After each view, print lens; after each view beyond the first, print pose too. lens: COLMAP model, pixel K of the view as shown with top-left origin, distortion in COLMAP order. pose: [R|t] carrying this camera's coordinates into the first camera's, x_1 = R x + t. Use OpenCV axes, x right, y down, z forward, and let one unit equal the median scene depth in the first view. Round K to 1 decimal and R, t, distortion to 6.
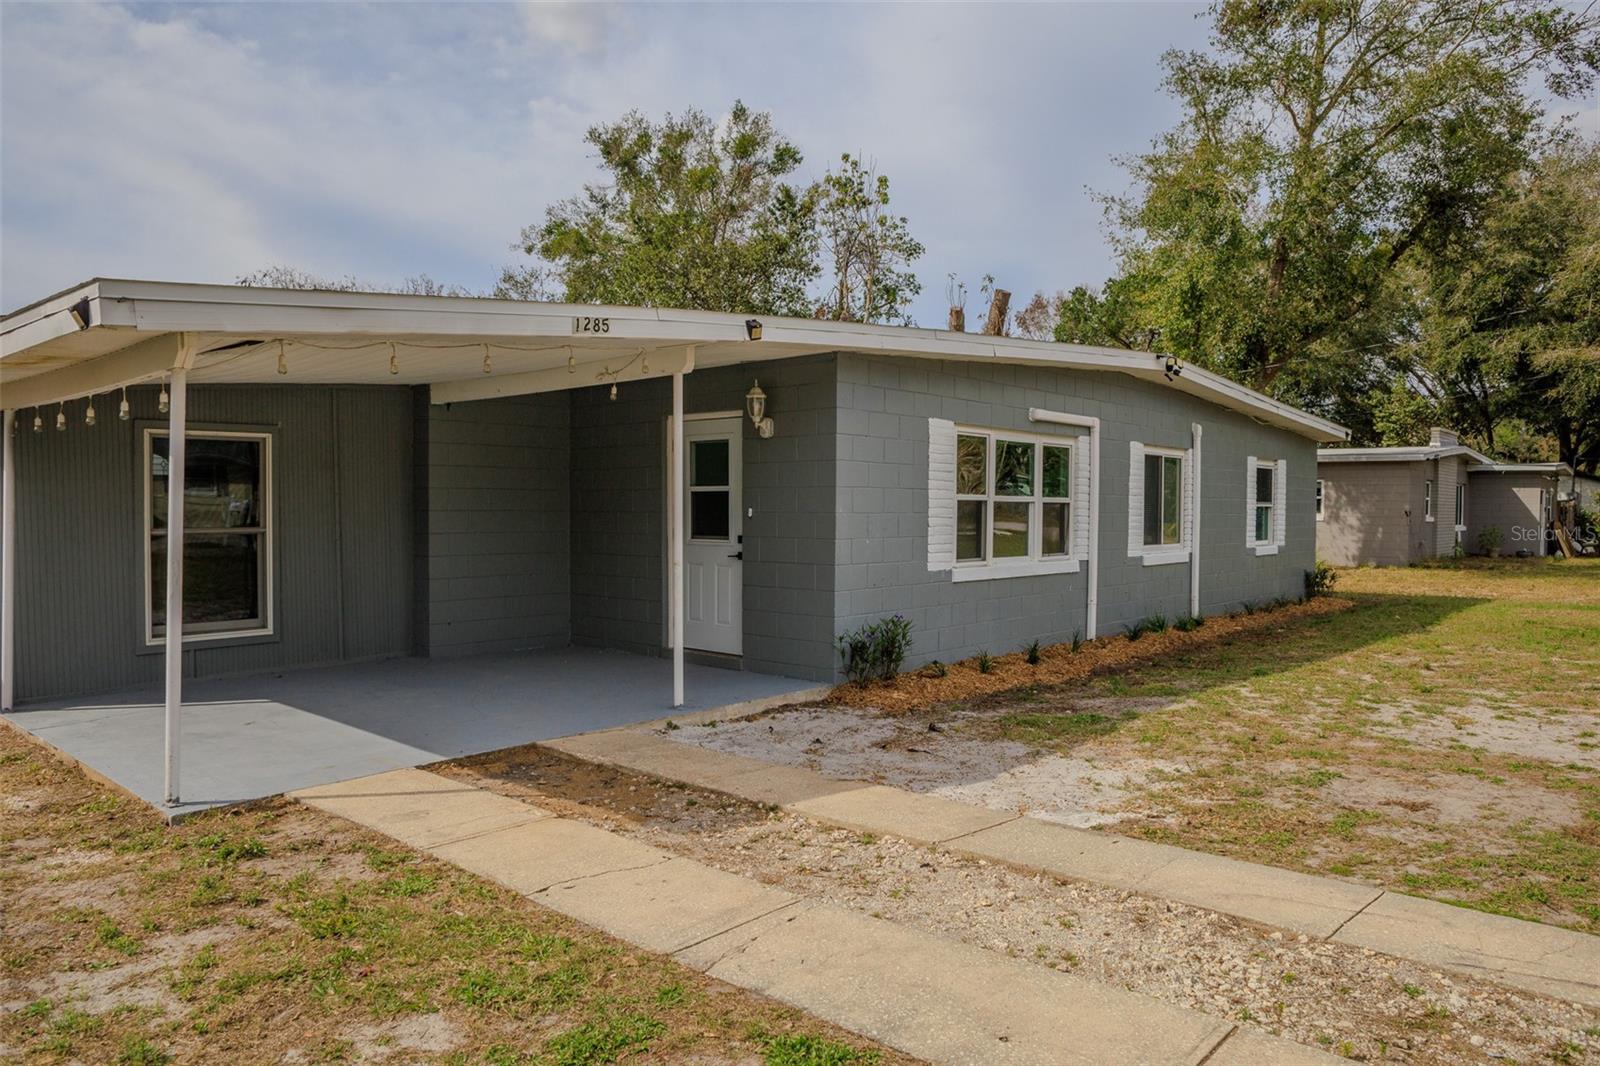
lens RADIAL K [[1076.3, 0, 797.4], [0, 1076.3, 537.7], [0, 0, 1]] dist [-0.079170, 0.039293]
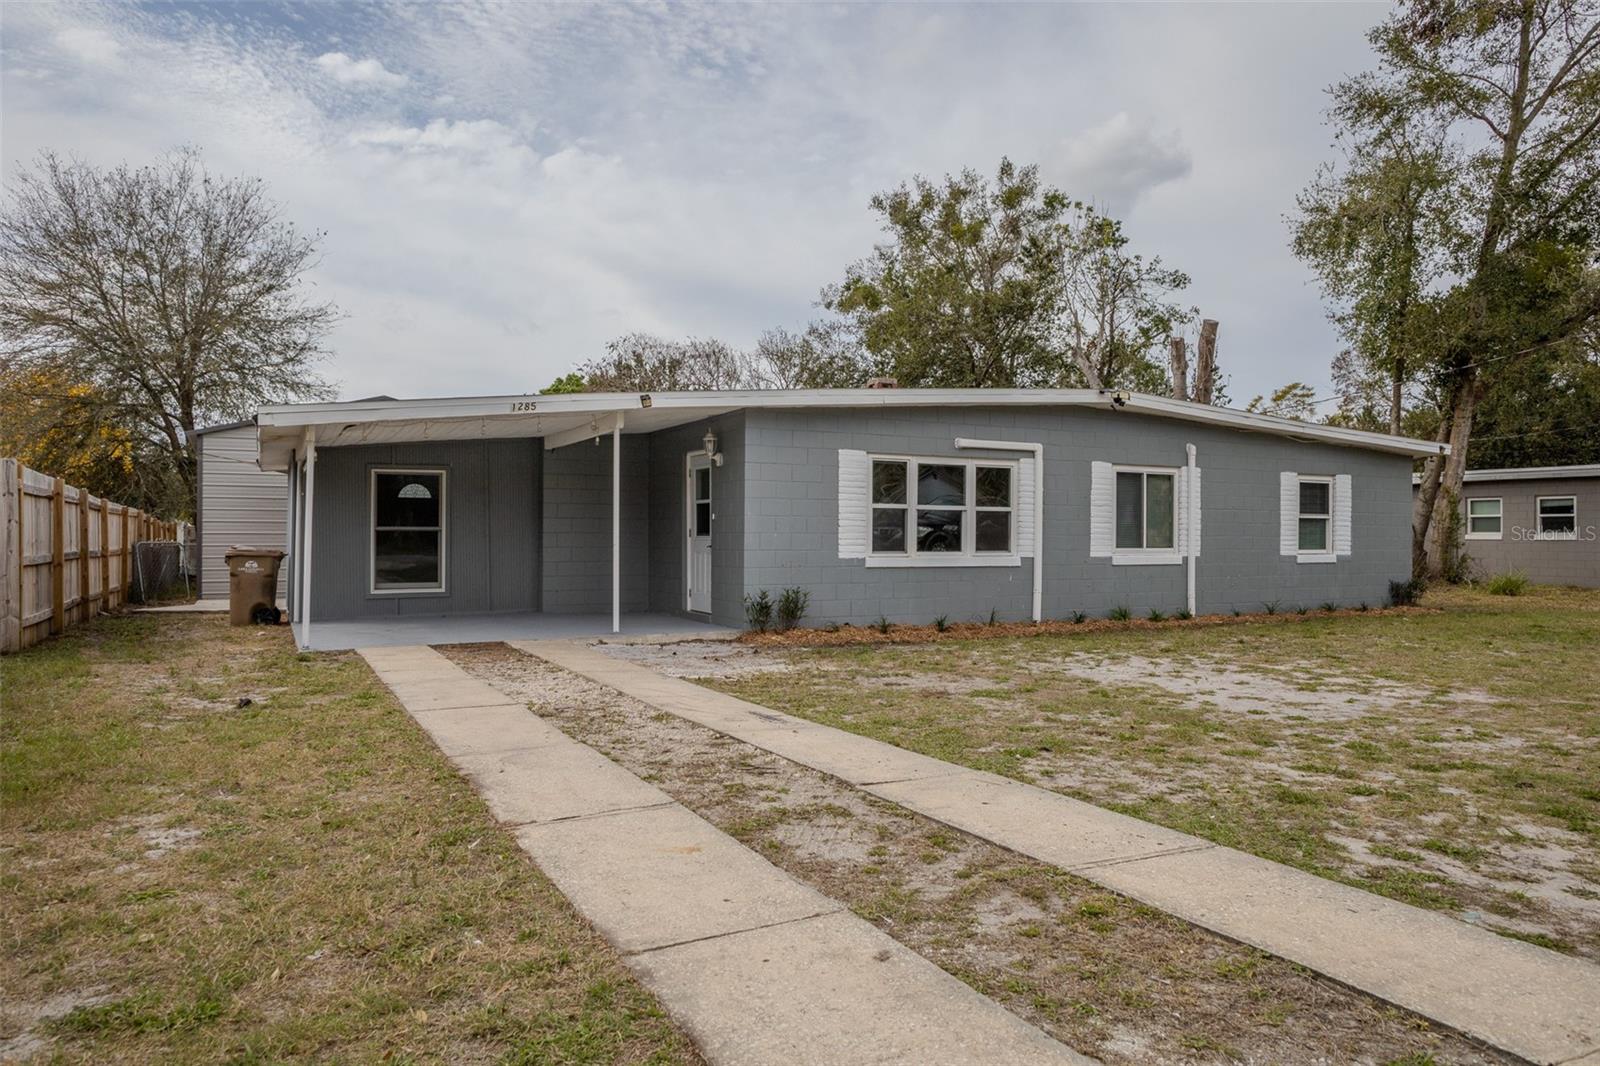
lens RADIAL K [[1076.3, 0, 797.8], [0, 1076.3, 532.9], [0, 0, 1]] dist [-0.079170, 0.039293]
pose [[0.931561, -0.000720, -0.363585, 0.501977], [-0.011308, 0.999457, -0.030951, 0.036380], [0.363410, 0.032944, 0.931047, -0.283669]]
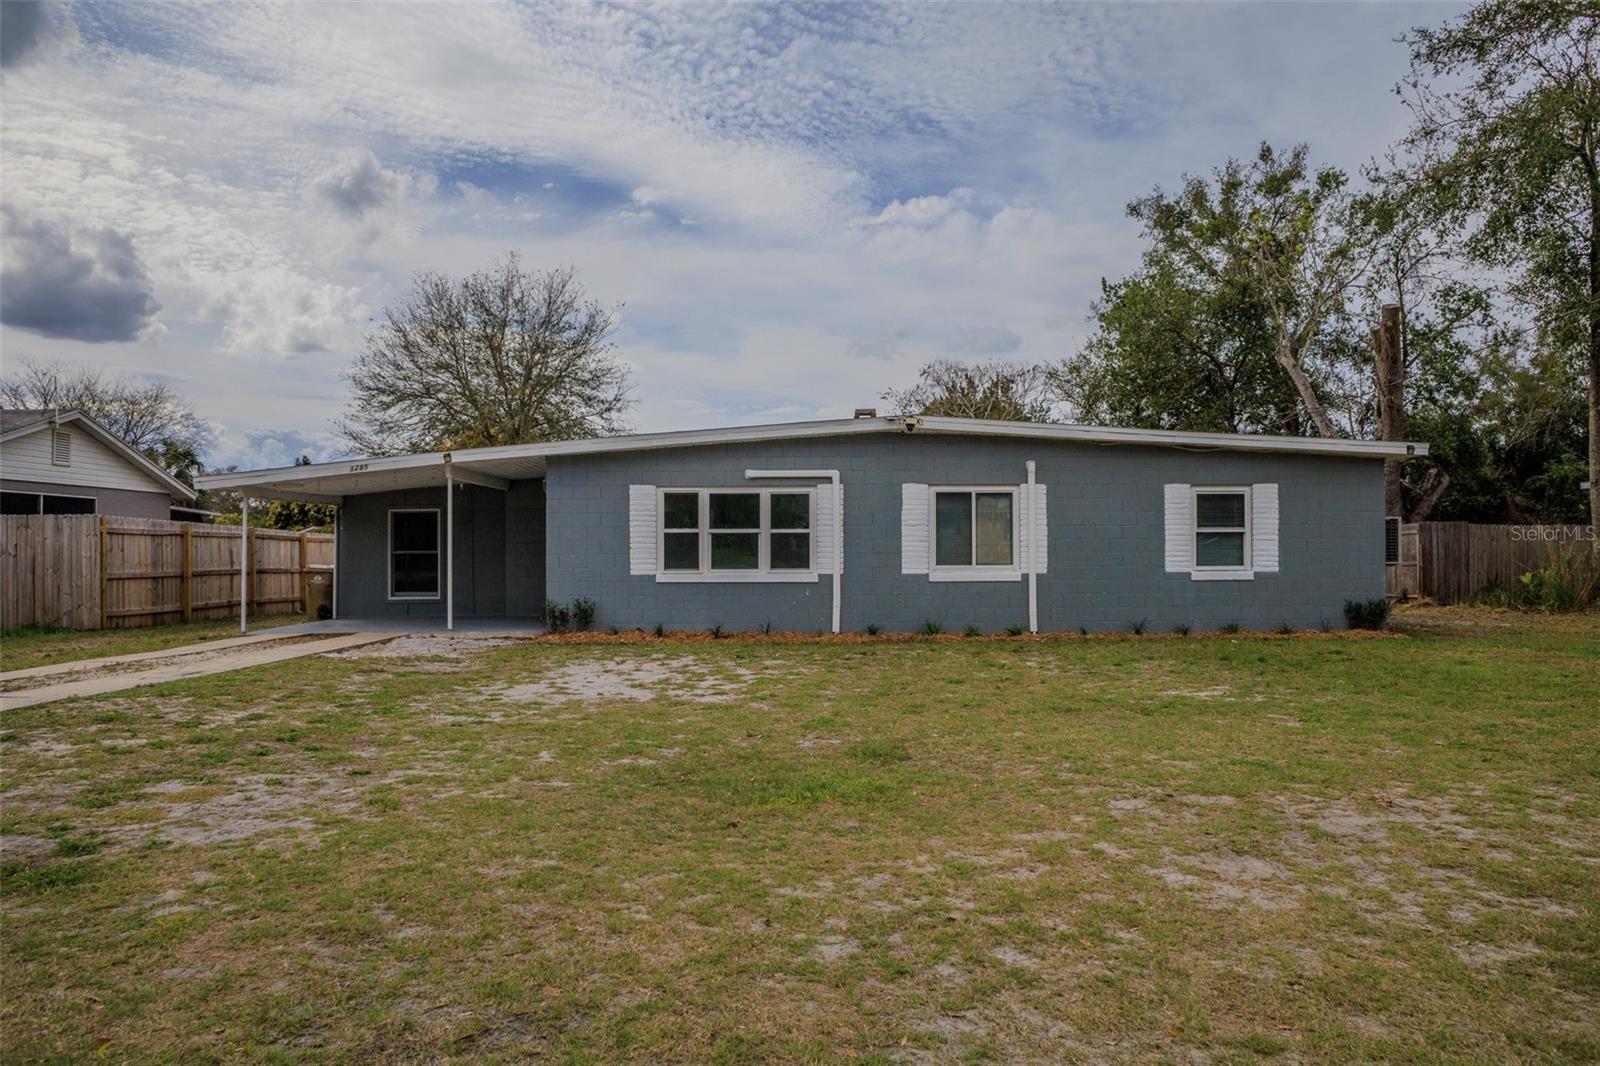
lens RADIAL K [[1076.3, 0, 797.4], [0, 1076.3, 537.4], [0, 0, 1]] dist [-0.079170, 0.039293]
pose [[0.670603, -0.017280, -0.741615, 1.351620], [-0.013878, 0.999261, -0.035833, 0.025578], [0.741687, 0.034322, 0.669868, 0.042169]]
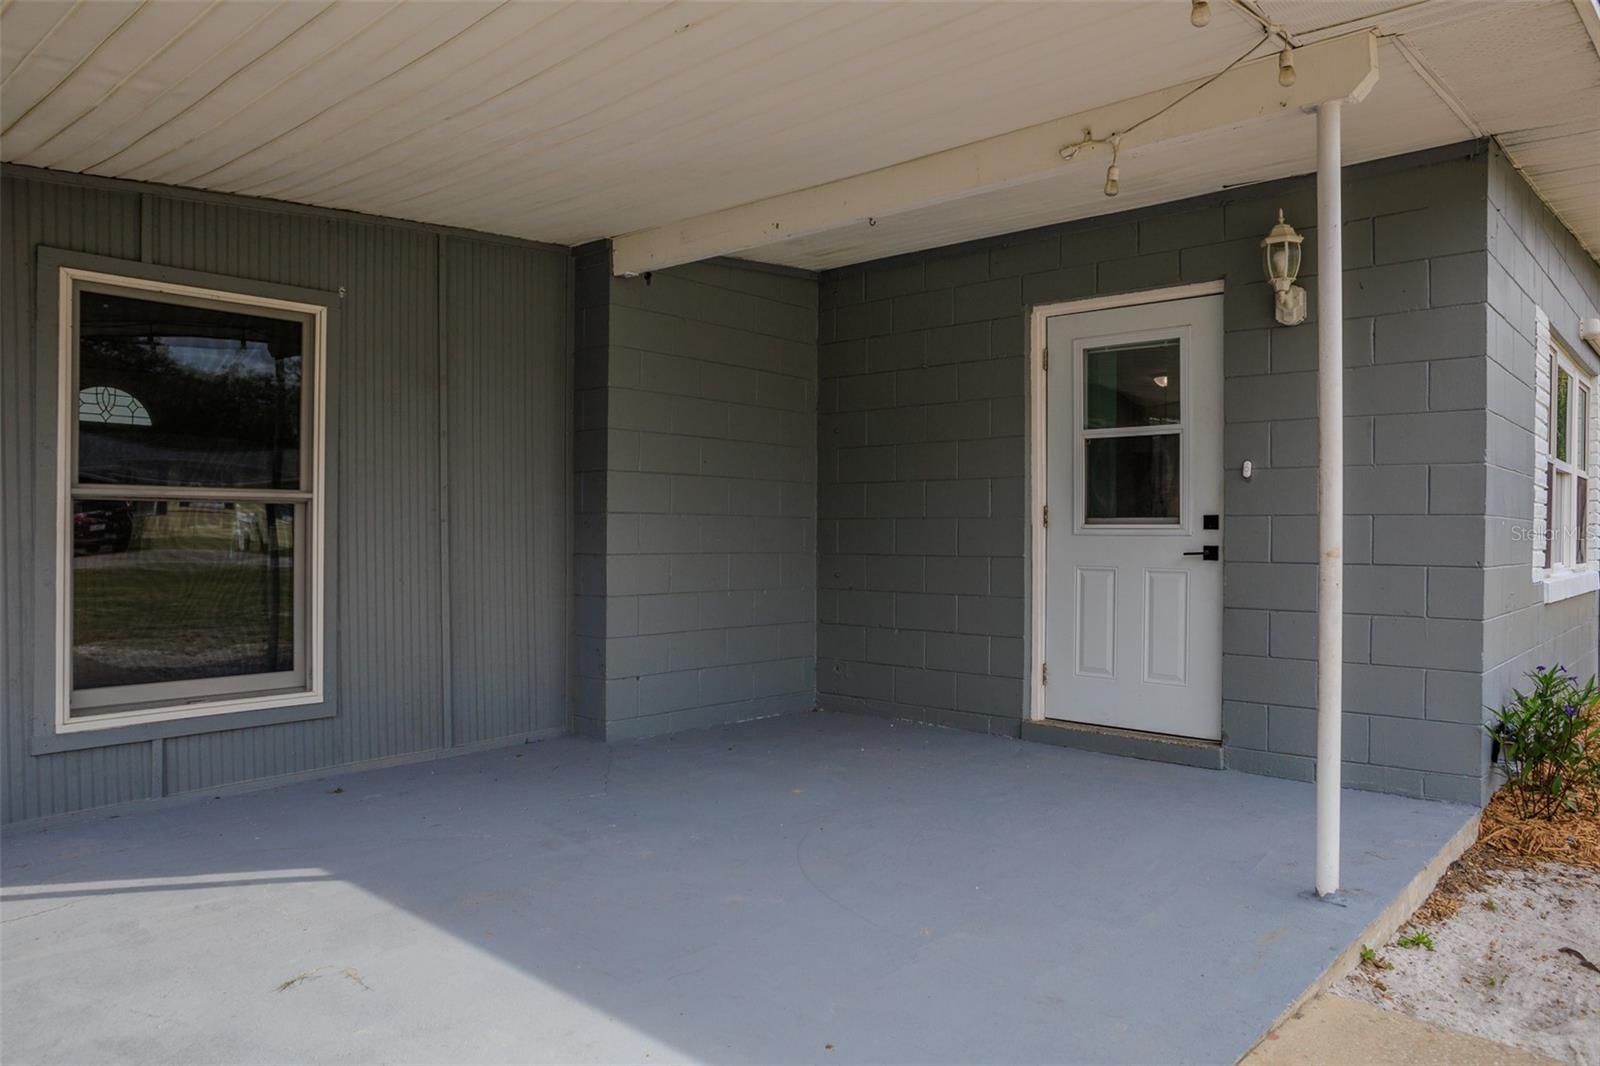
lens RADIAL K [[1076.3, 0, 803.3], [0, 1076.3, 542.7], [0, 0, 1]] dist [-0.079170, 0.039293]
pose [[0.999990, 0.004009, -0.002028, -0.215009], [-0.004049, 0.999789, -0.020127, 0.019667], [0.001947, 0.020135, 0.999795, 0.398997]]
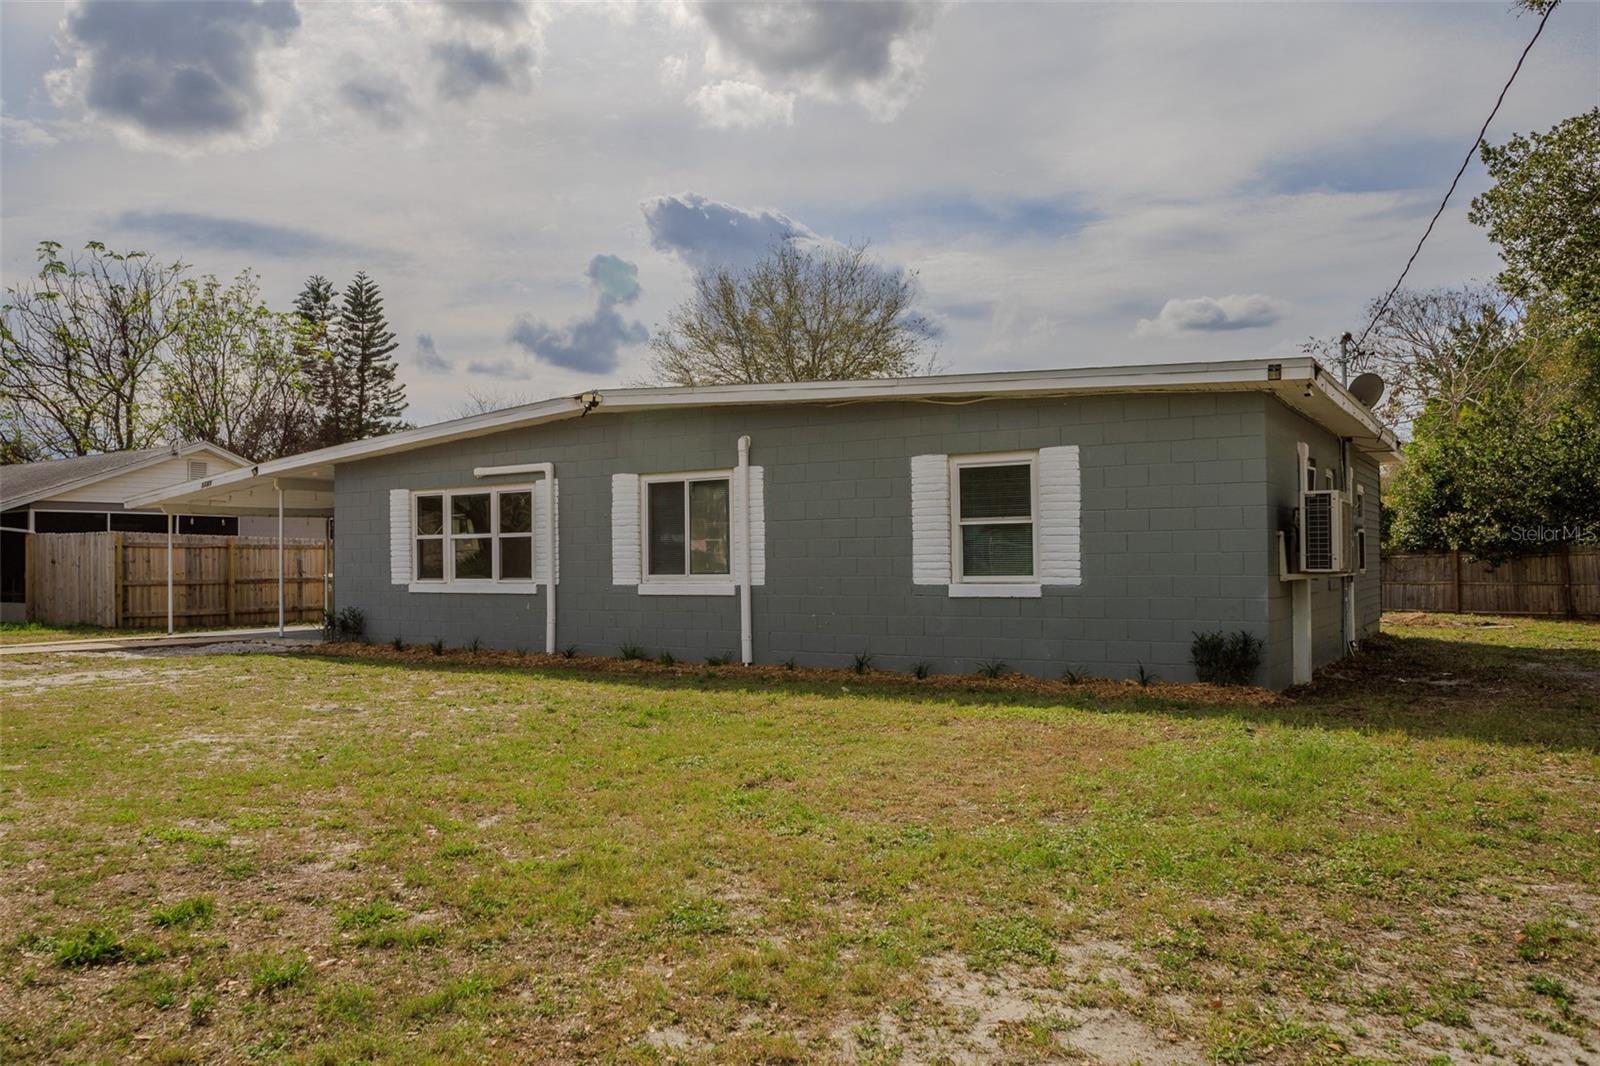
lens RADIAL K [[1076.3, 0, 814.3], [0, 1076.3, 550.5], [0, 0, 1]] dist [-0.079170, 0.039293]
pose [[0.213268, -0.014483, -0.976886, 1.575914], [-0.012284, 0.999771, -0.017504, 0.000232], [0.976917, 0.015733, 0.213041, 1.103037]]
